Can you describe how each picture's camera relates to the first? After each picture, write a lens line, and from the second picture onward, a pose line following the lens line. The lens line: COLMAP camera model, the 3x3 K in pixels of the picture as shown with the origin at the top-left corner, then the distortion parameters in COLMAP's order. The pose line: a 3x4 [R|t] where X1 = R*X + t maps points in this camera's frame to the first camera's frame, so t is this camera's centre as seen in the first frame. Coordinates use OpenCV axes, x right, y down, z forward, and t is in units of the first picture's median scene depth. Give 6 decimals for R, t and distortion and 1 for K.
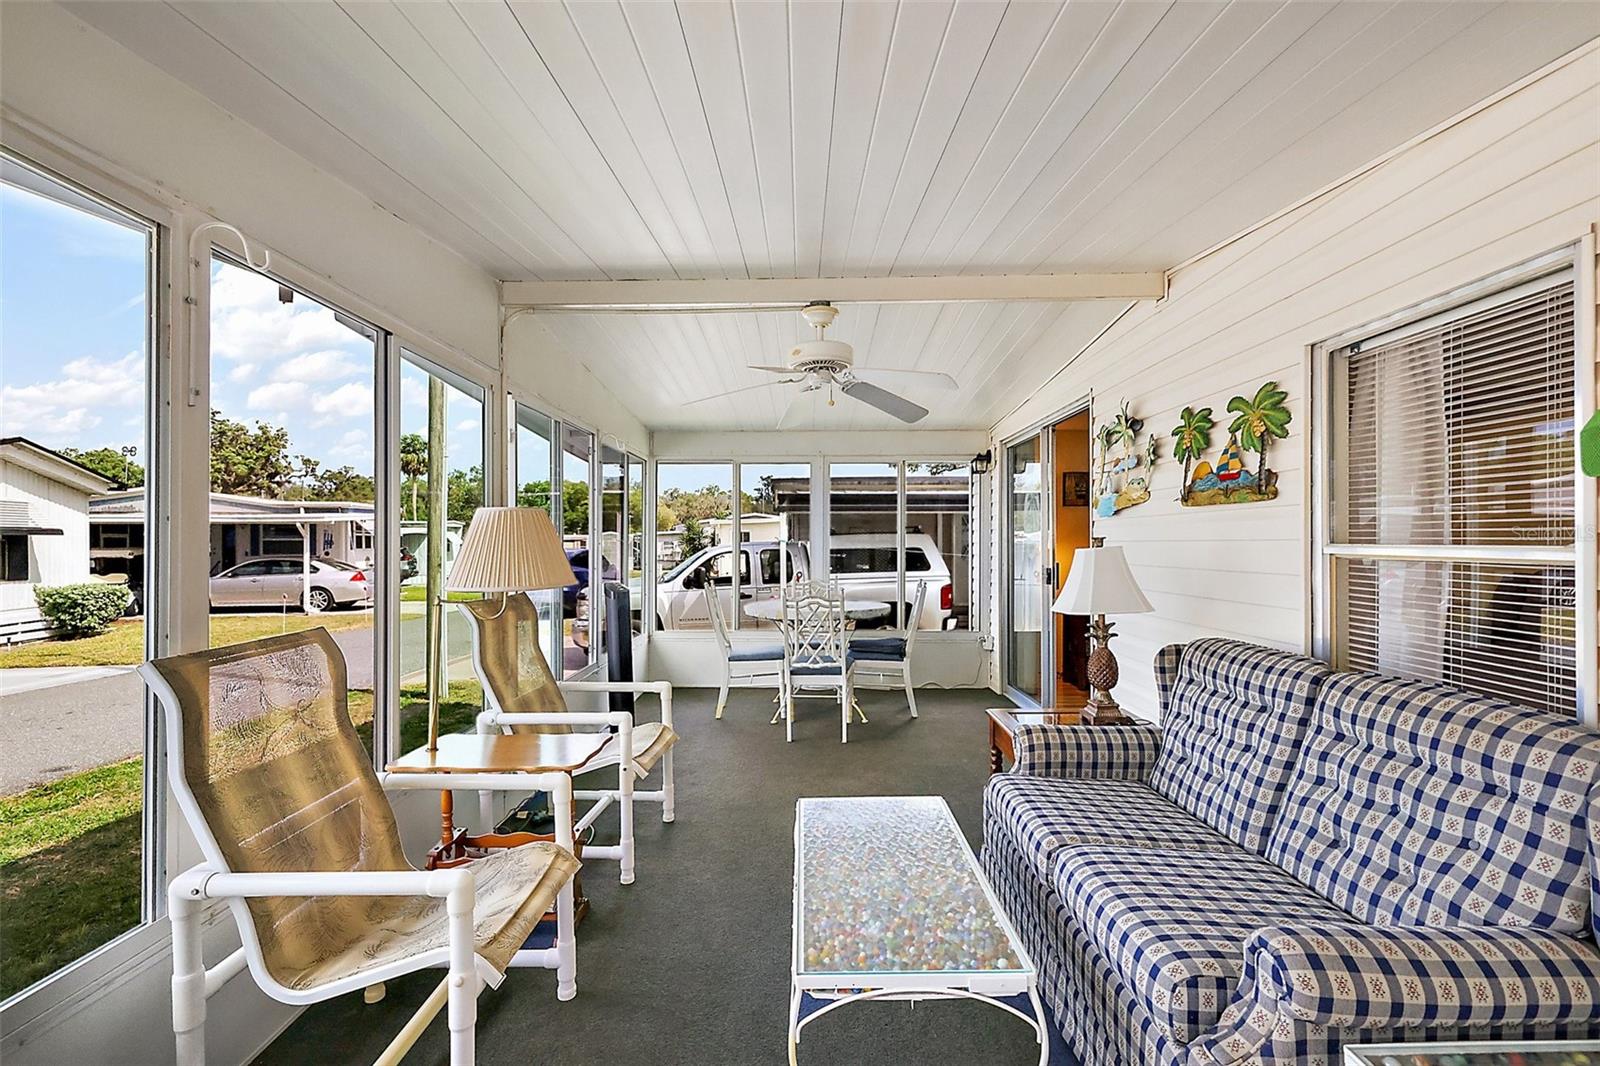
lens RADIAL K [[694.0, 0, 795.7], [0, 694.0, 535.1], [0, 0, 1]] dist [0.003557, -0.000377]
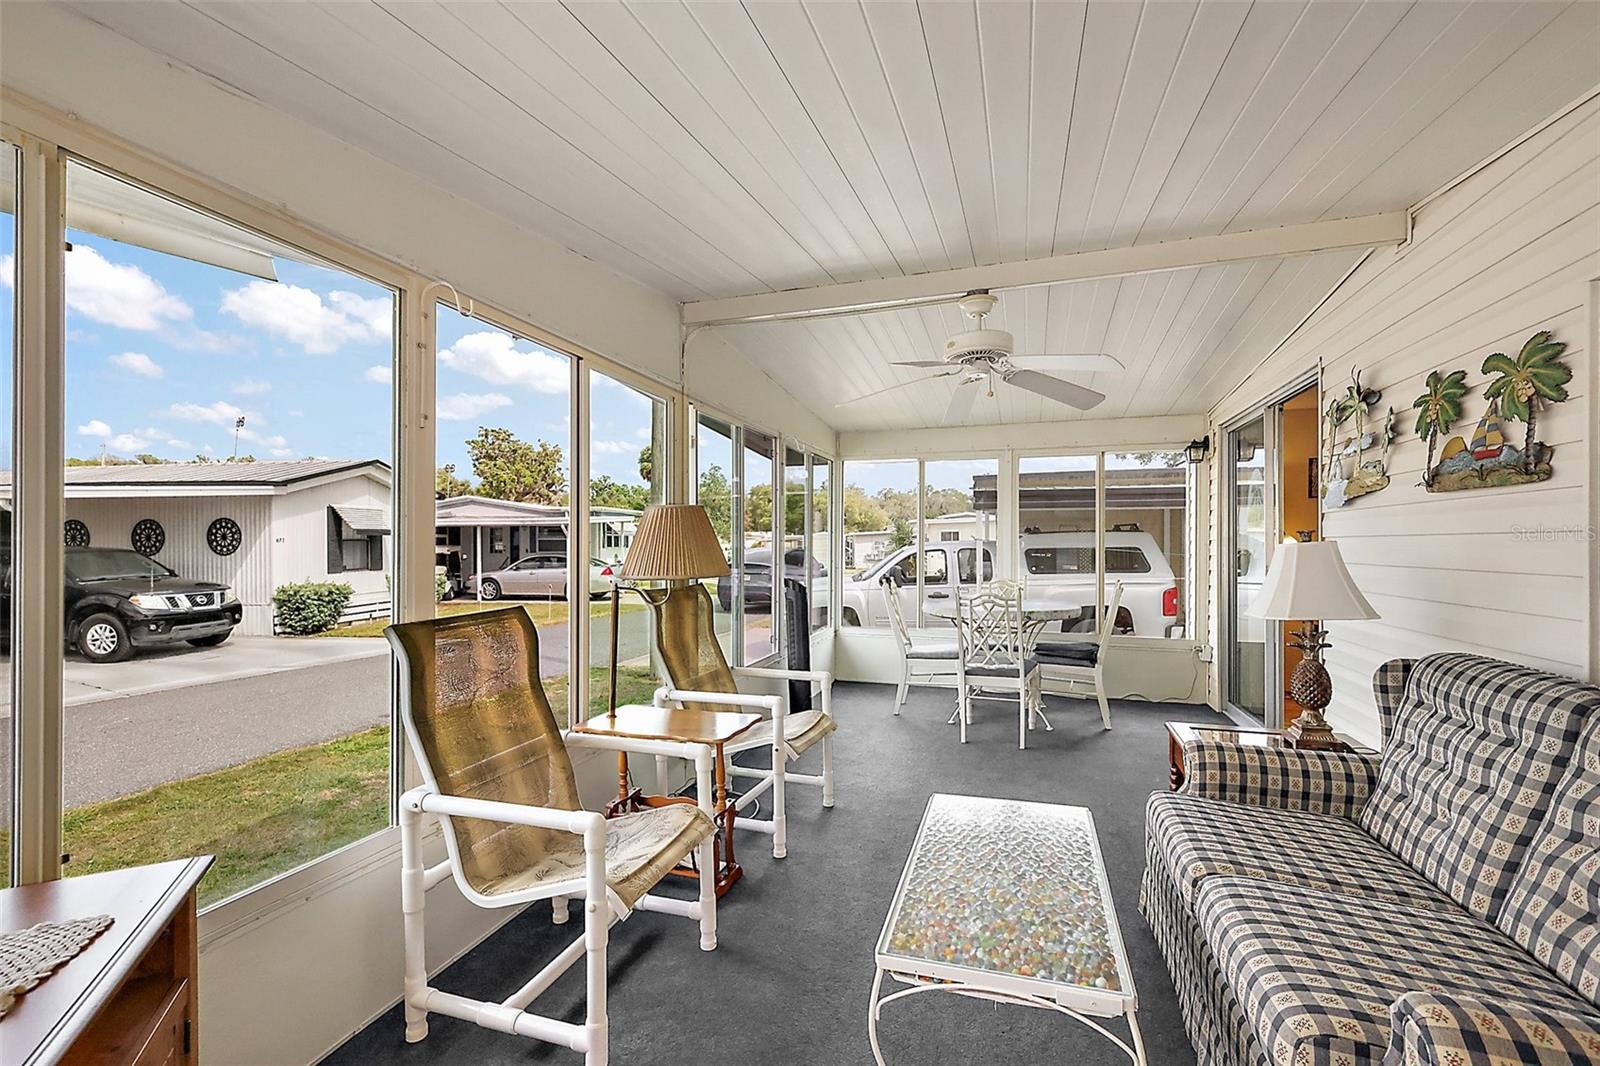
lens RADIAL K [[694.0, 0, 797.1], [0, 694.0, 535.9], [0, 0, 1]] dist [0.003557, -0.000377]
pose [[0.954387, -0.001773, -0.298568, 0.109154], [0.002079, 0.999998, 0.000710, 0.008803], [0.298566, -0.001299, 0.954388, -0.006937]]
